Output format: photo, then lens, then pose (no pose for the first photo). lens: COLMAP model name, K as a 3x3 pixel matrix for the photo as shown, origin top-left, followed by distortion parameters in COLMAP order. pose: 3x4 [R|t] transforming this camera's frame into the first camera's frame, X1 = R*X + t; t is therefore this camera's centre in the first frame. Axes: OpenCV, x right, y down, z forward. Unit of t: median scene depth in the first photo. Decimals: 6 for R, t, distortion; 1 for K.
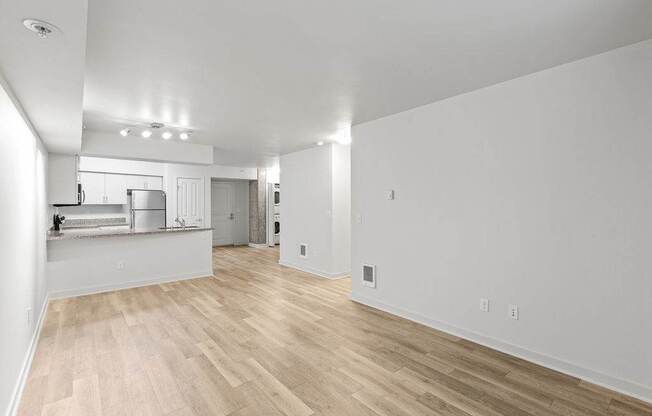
lens RADIAL K [[292.1, 0, 321.2], [0, 292.1, 205.9], [0, 0, 1]] dist [-0.000524, 0.000807]
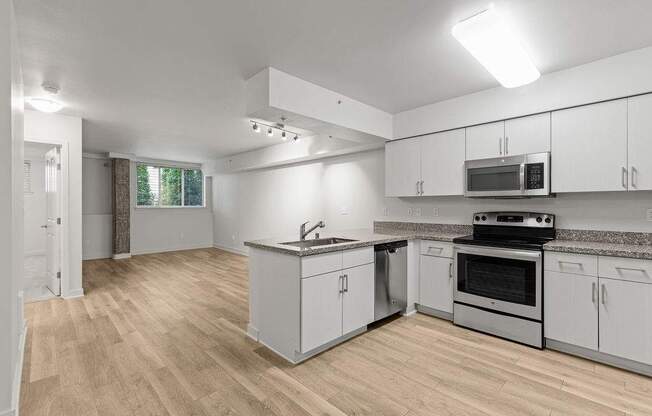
lens RADIAL K [[292.1, 0, 322.6], [0, 292.1, 208.9], [0, 0, 1]] dist [-0.000524, 0.000807]
pose [[-0.996834, 0.003936, -0.079412, -0.819985], [0.002755, 0.999884, 0.014970, 0.023146], [0.079462, 0.014704, -0.996729, 2.686384]]
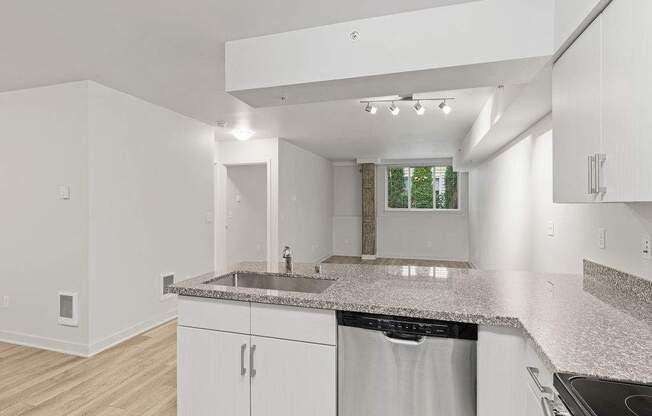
lens RADIAL K [[329.3, 0, 329.5], [0, 329.3, 204.9], [0, 0, 1]] dist [-0.000860, -0.000693]
pose [[-0.556943, -0.001287, 0.830550, -1.464924], [0.002214, 0.999993, 0.003034, -0.009311], [-0.830548, 0.003529, -0.556936, 2.064365]]
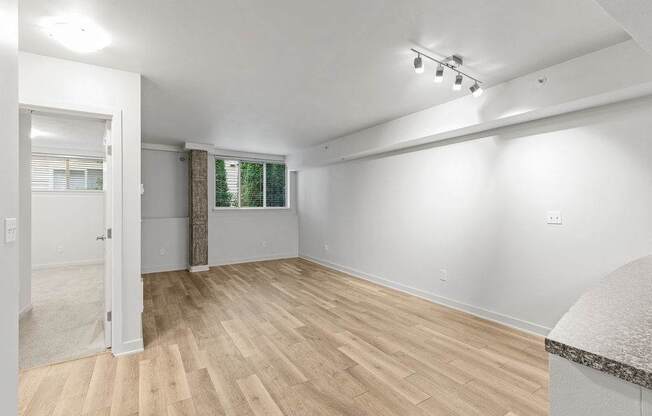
lens RADIAL K [[292.1, 0, 321.7], [0, 292.1, 207.1], [0, 0, 1]] dist [-0.000524, 0.000807]
pose [[-0.991133, 0.004264, 0.132808, -0.485708], [0.005725, 0.999927, 0.010624, 0.011463], [-0.132753, 0.011290, -0.991085, 2.073672]]
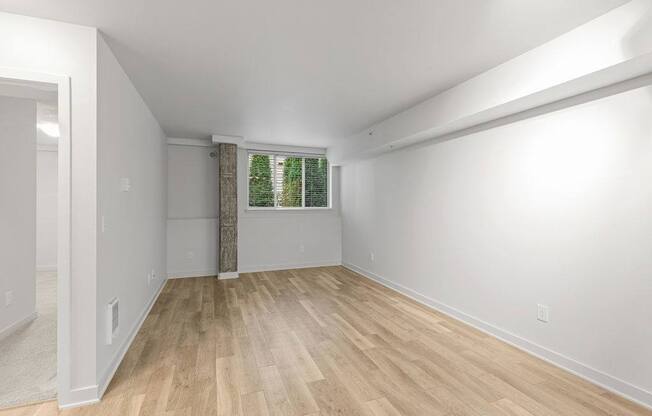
lens RADIAL K [[292.1, 0, 322.4], [0, 292.1, 206.4], [0, 0, 1]] dist [-0.000524, 0.000807]
pose [[-0.946922, 0.001154, 0.321463, -0.513655], [0.003737, 0.999966, 0.007417, 0.012699], [-0.321443, 0.008225, -0.946893, 1.750416]]
